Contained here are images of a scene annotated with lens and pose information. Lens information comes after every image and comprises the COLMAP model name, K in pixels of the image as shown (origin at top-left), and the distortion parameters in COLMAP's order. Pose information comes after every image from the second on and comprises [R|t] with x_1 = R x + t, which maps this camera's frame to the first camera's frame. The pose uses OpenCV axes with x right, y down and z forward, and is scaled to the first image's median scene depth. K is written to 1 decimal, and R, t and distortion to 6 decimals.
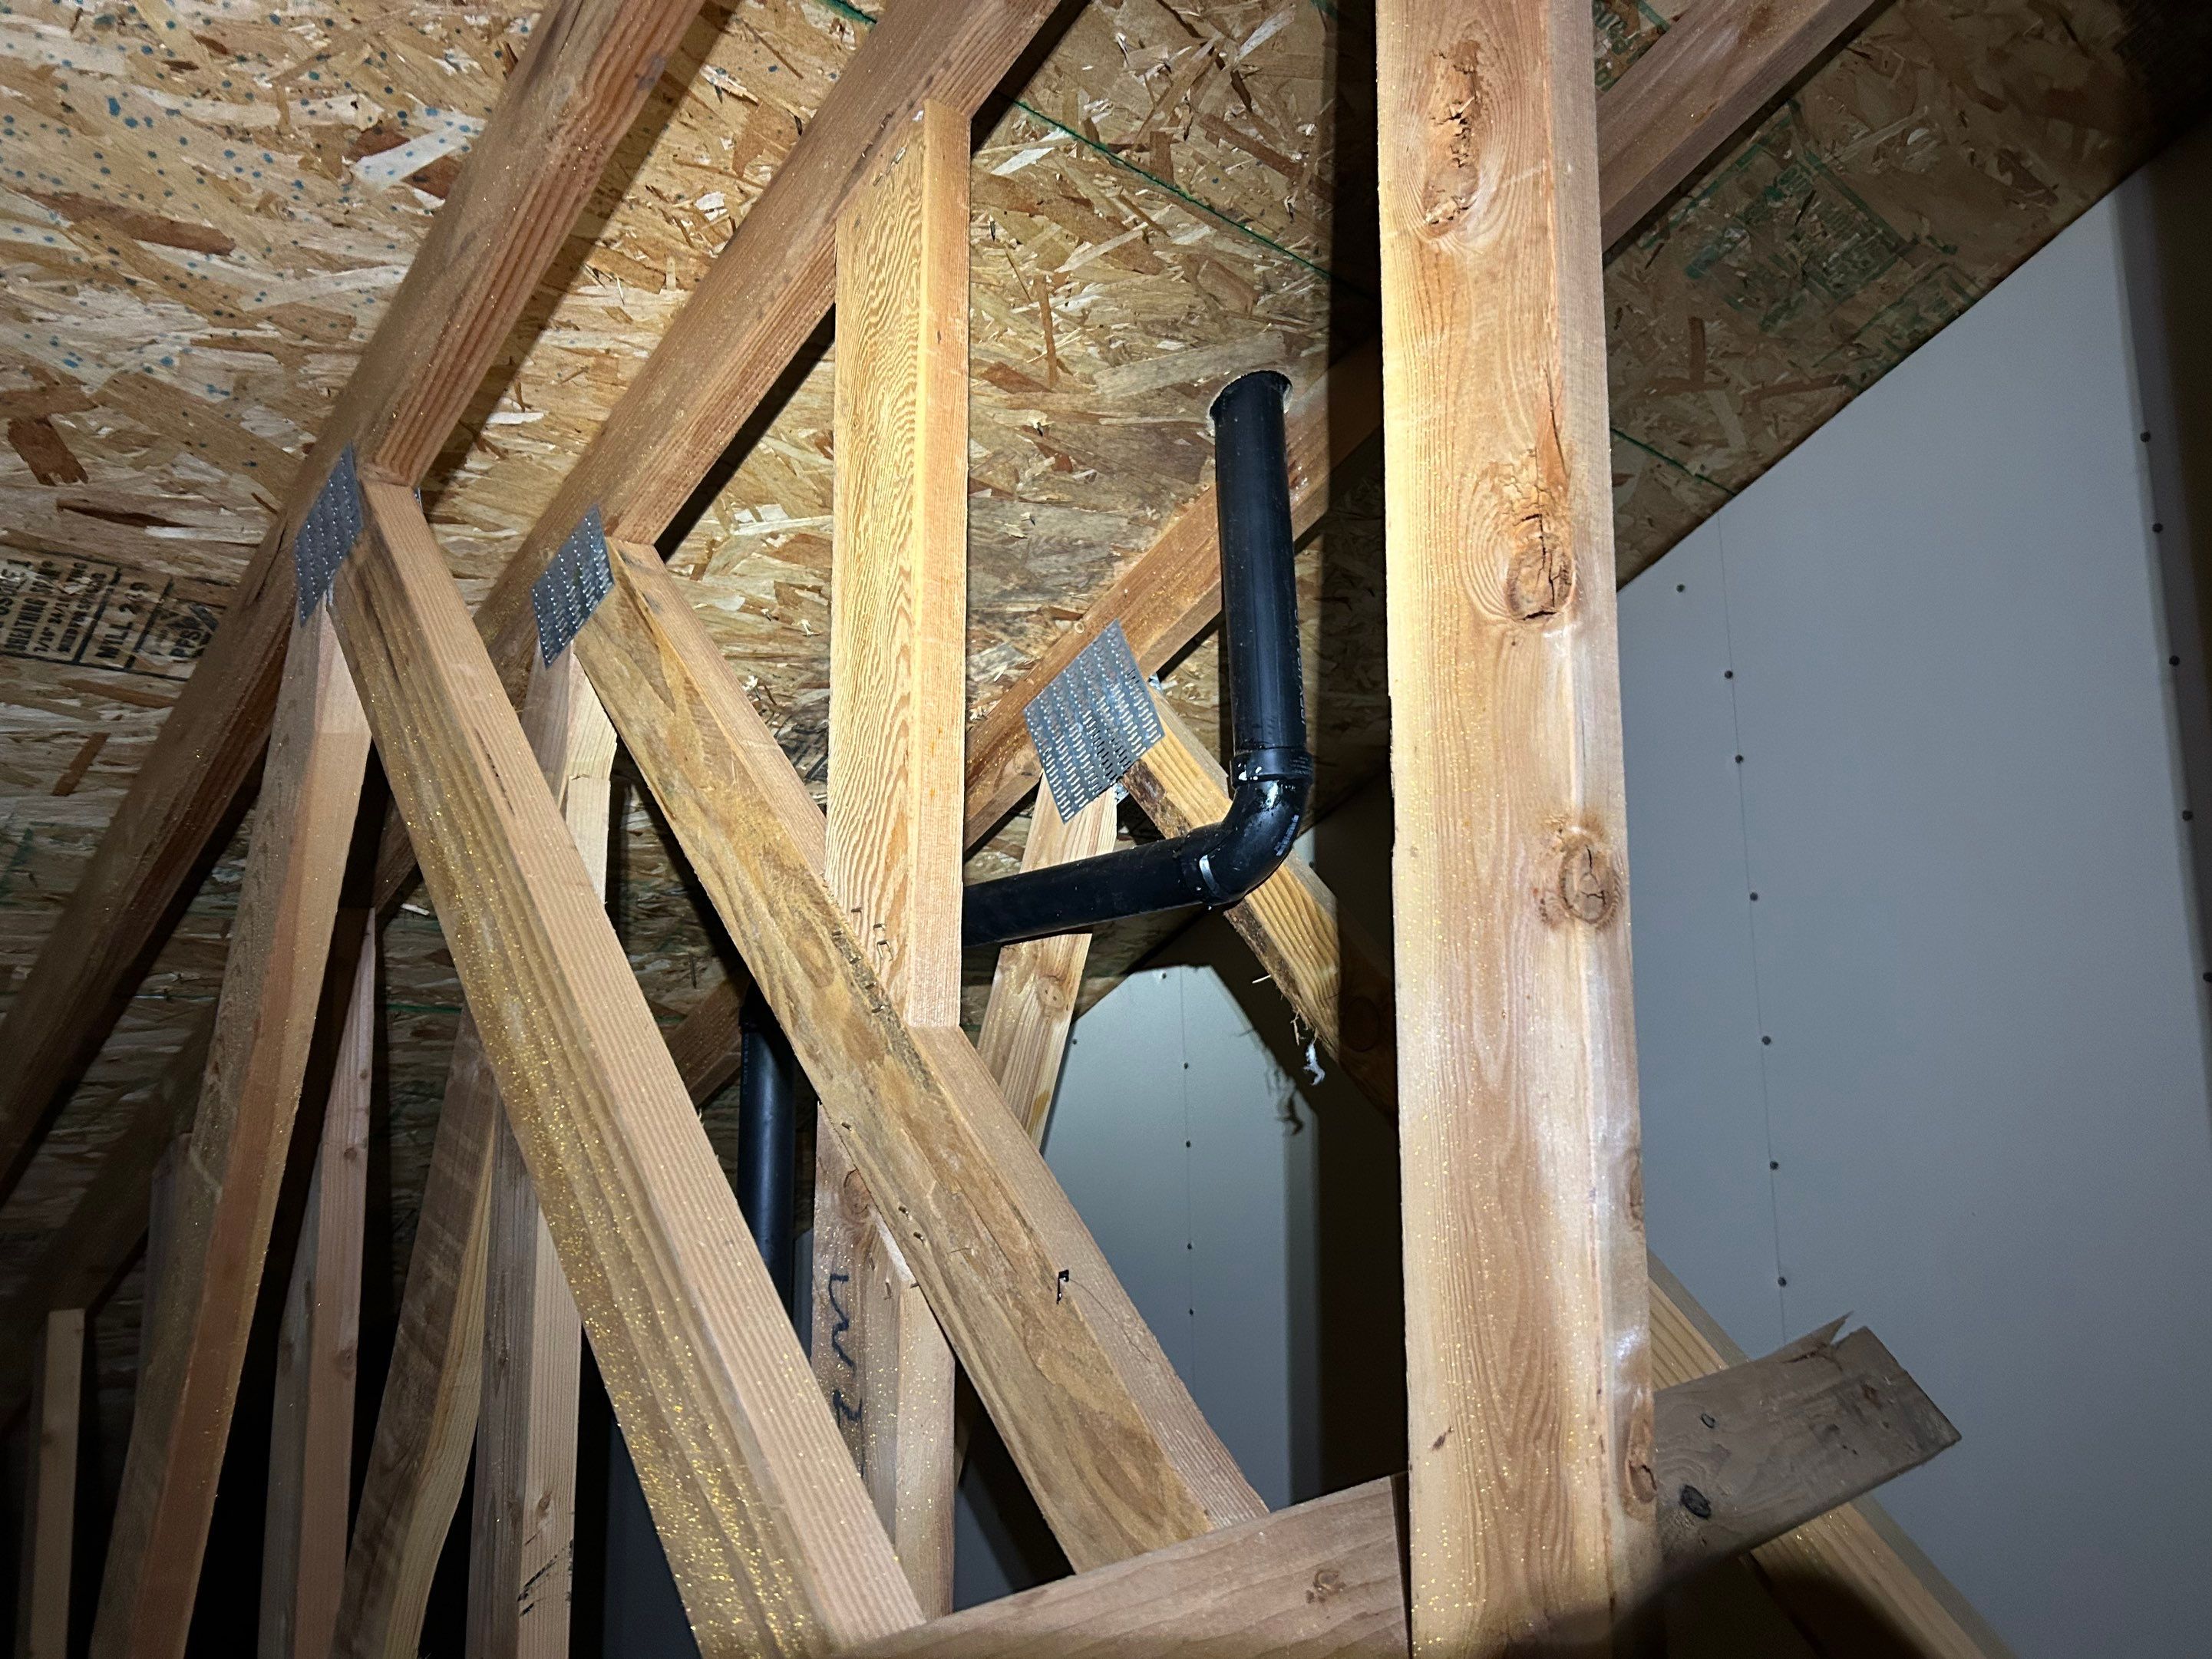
lens RADIAL K [[1665.5, 0, 1099.3], [0, 1665.5, 825.6], [0, 0, 1]] dist [0.055951, -0.061363]
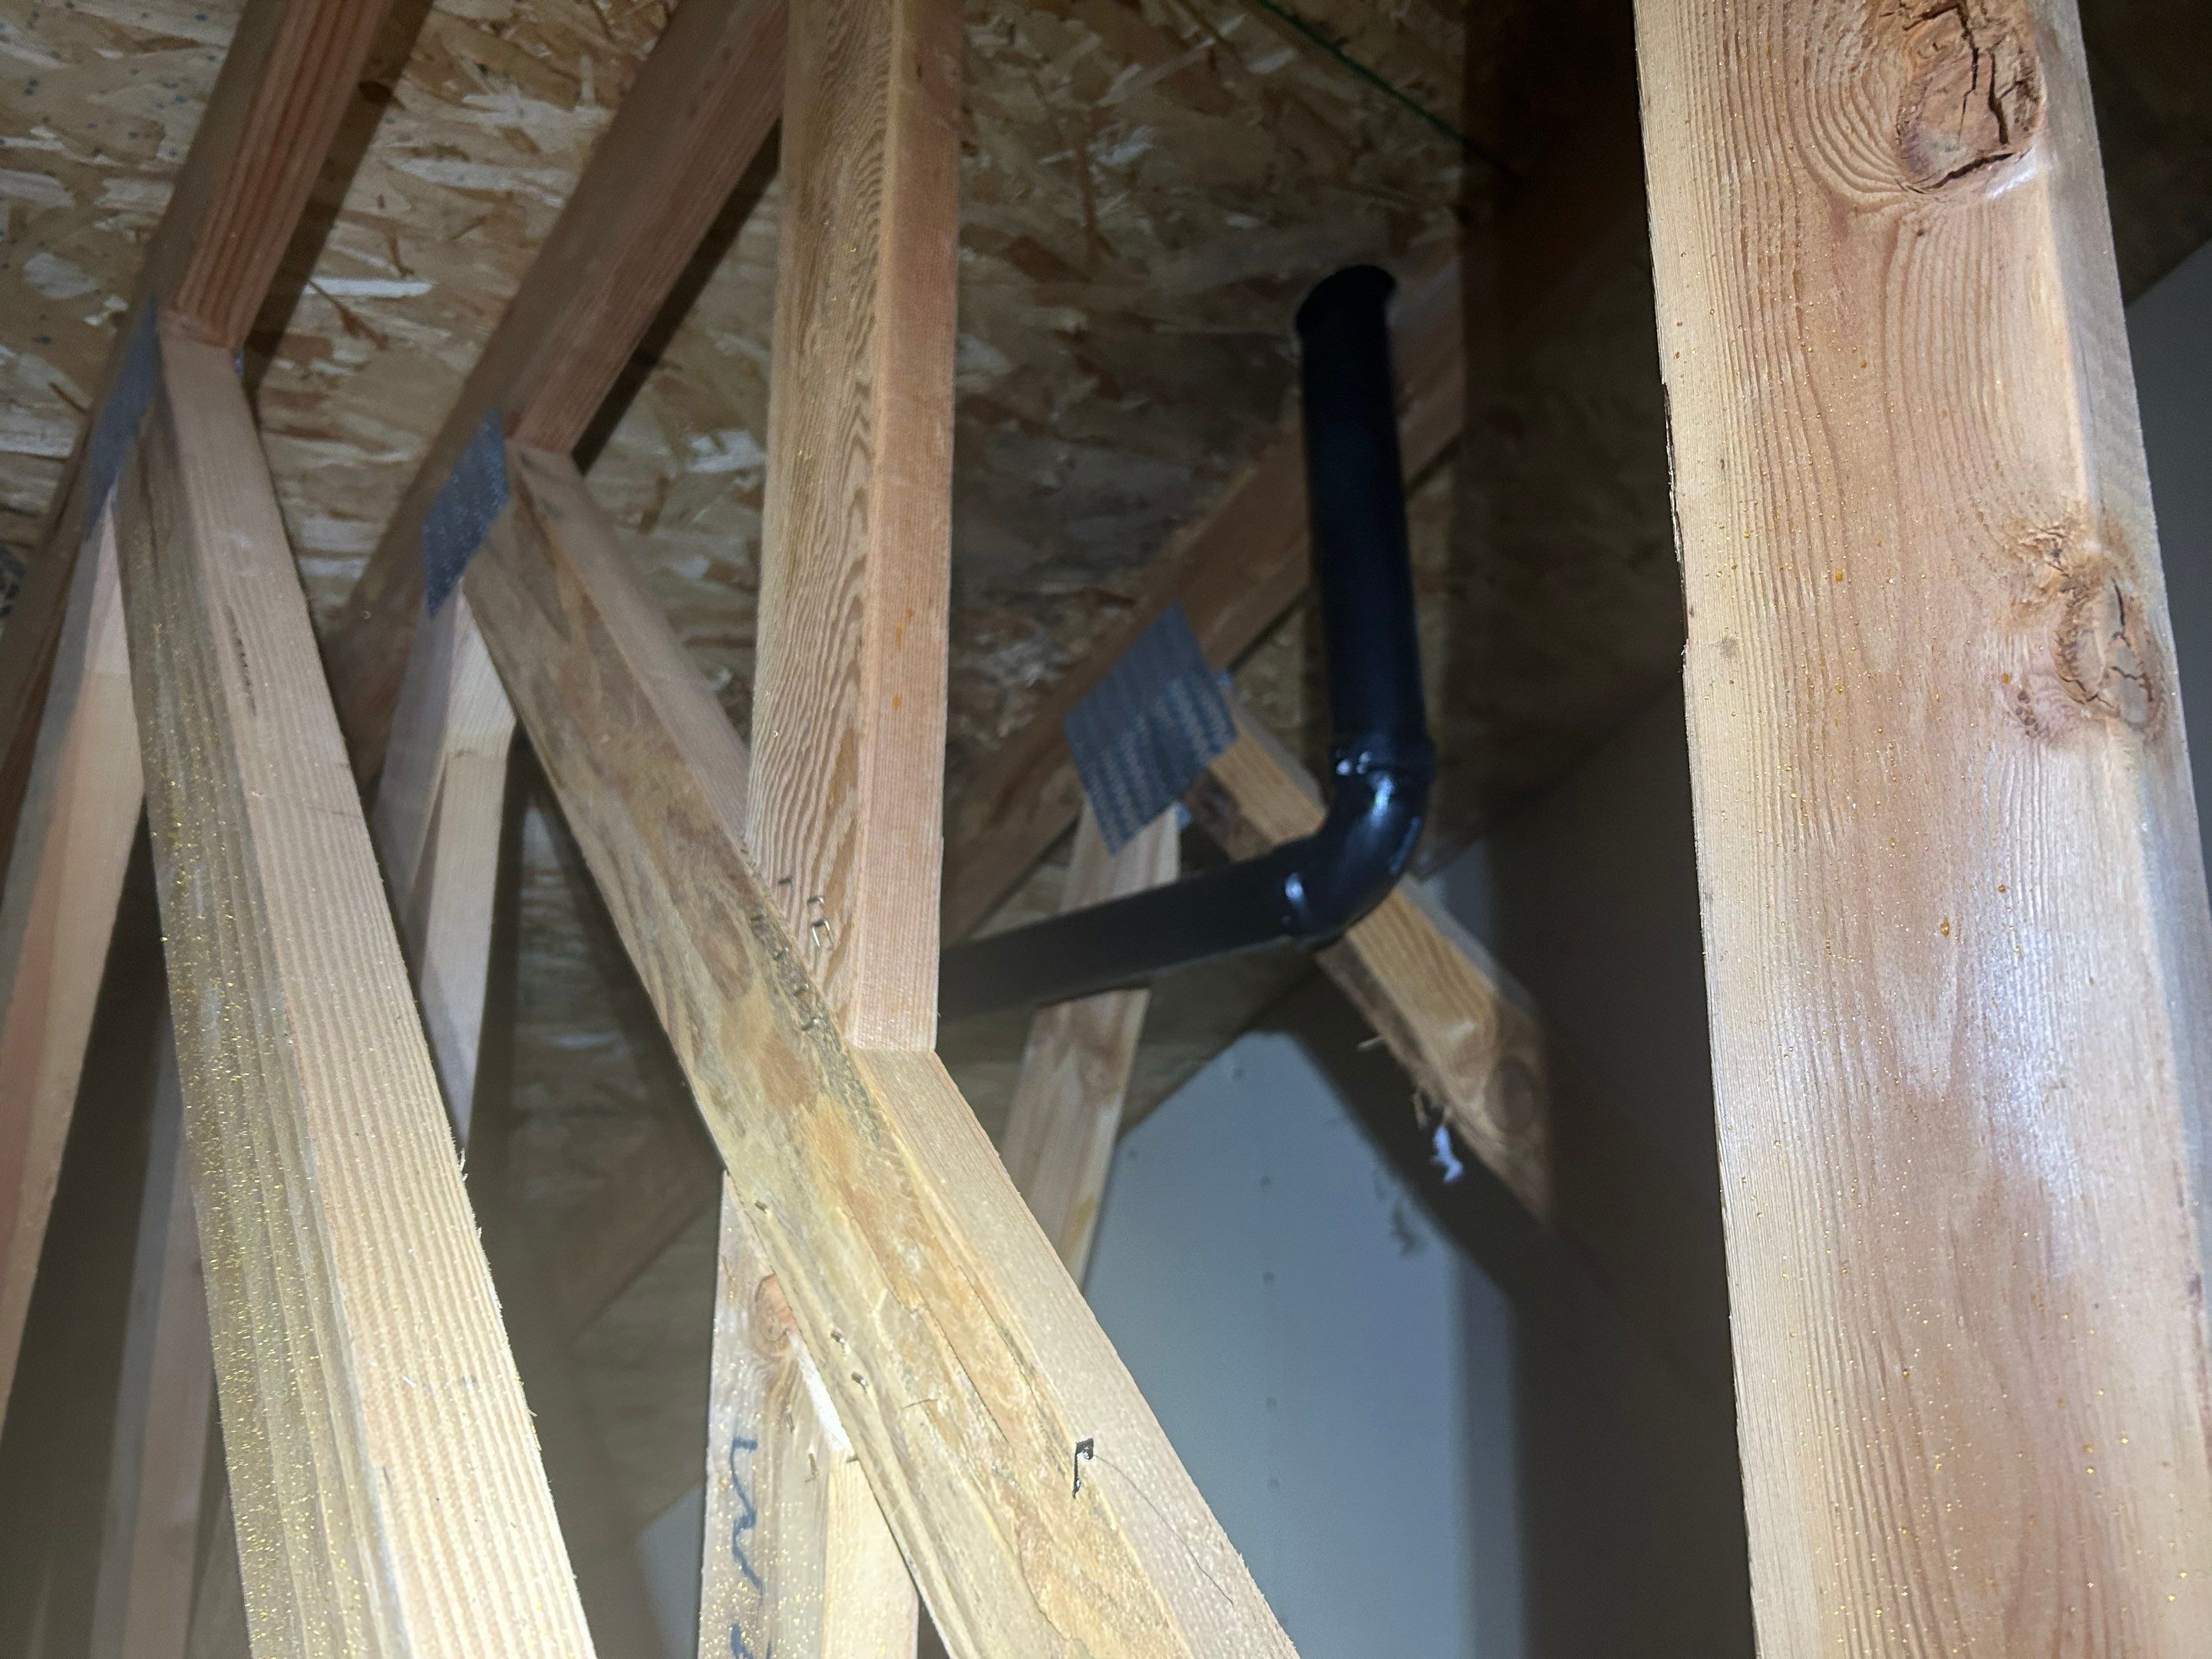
lens RADIAL K [[1676.1, 0, 1095.7], [0, 1676.1, 830.0], [0, 0, 1]] dist [0.010887, -0.014583]
pose [[0.999137, -0.003482, -0.041400, 0.005848], [0.000091, 0.996664, -0.081618, 0.073685], [0.041546, 0.081544, 0.995803, 0.289319]]
